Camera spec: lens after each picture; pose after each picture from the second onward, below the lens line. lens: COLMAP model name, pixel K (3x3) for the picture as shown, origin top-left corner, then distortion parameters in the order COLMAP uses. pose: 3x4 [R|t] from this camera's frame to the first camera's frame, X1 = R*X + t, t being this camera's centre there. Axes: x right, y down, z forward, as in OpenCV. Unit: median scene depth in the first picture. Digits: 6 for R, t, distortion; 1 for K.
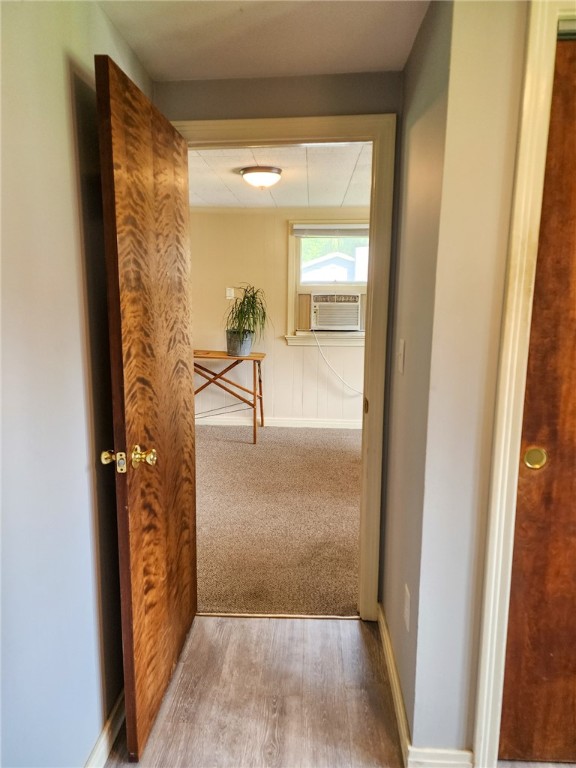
lens RADIAL K [[533.0, 0, 288.0], [0, 533.0, 384.0], [0, 0, 1]] dist [0.077082, -0.083160]
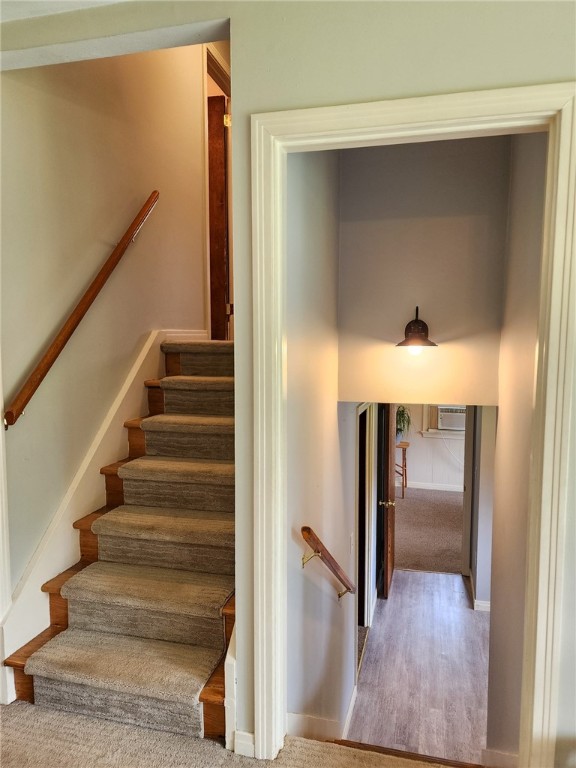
lens RADIAL K [[540.9, 0, 291.5], [0, 540.9, 392.9], [0, 0, 1]] dist [0.086766, -0.089884]
pose [[0.978372, 0.014199, -0.206365, -0.057252], [-0.028599, 0.997345, -0.066967, -0.094317], [0.204866, 0.071421, 0.976181, -0.765912]]
